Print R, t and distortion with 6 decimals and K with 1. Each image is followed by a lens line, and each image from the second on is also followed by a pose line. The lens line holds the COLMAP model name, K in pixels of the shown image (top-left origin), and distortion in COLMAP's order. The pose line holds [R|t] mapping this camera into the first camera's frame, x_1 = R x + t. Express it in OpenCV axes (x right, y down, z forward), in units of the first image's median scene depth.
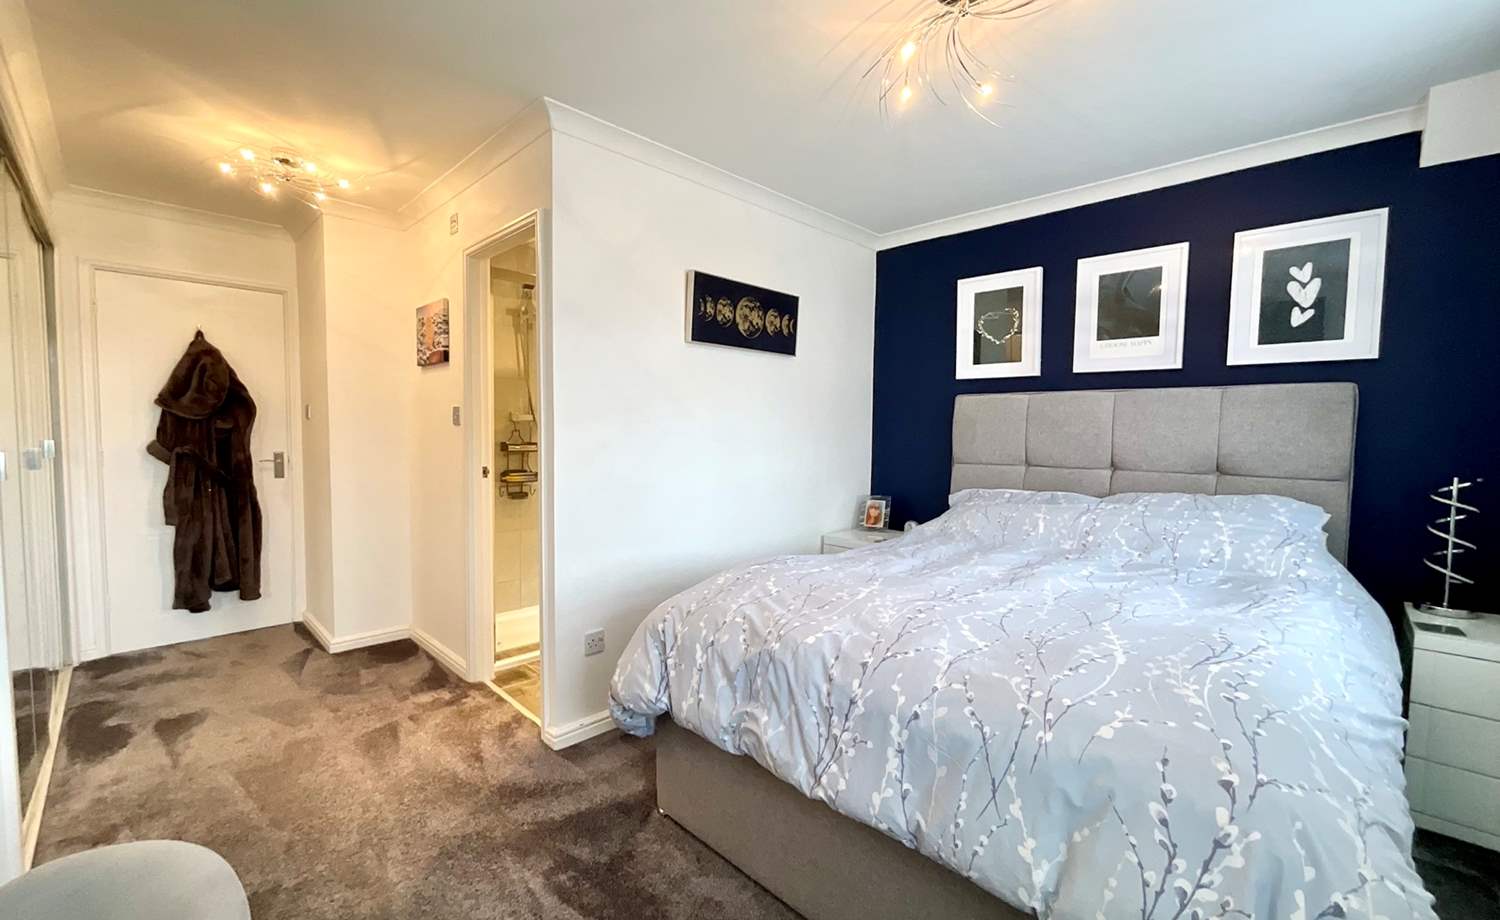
lens RADIAL K [[611.3, 0, 748.5], [0, 611.3, 456.8], [0, 0, 1]] dist [0.003836, -0.000114]
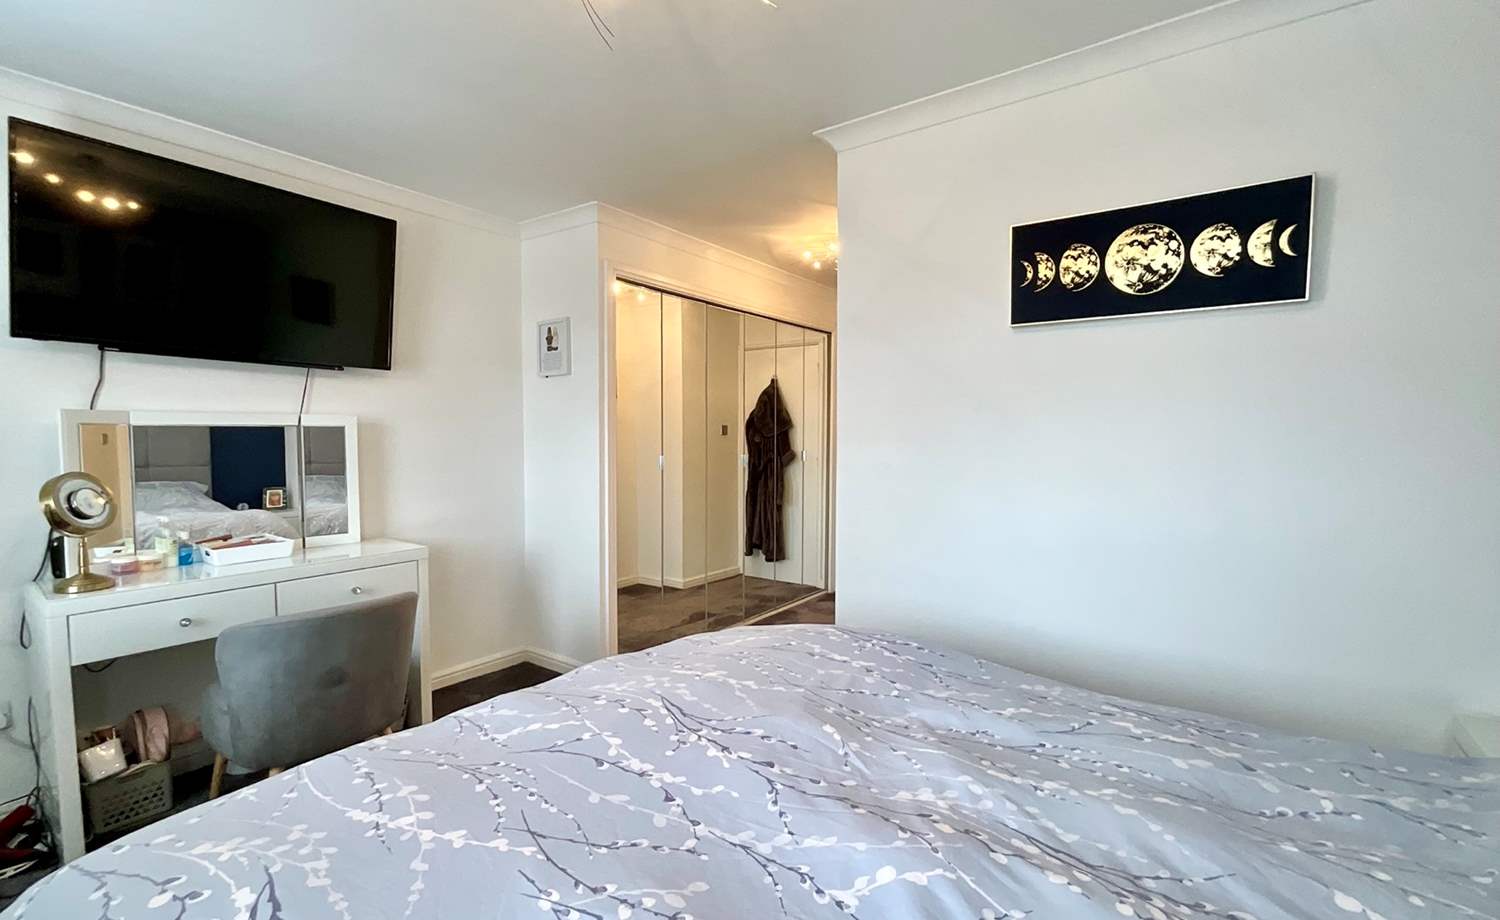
lens RADIAL K [[641.0, 0, 750.3], [0, 641.0, 470.9], [0, 0, 1]] dist [-0.004092, -0.001753]
pose [[0.150432, 0.047469, -0.987480, 0.594789], [-0.049320, 0.997963, 0.040459, -0.035025], [0.987389, 0.042616, 0.152467, 0.582463]]
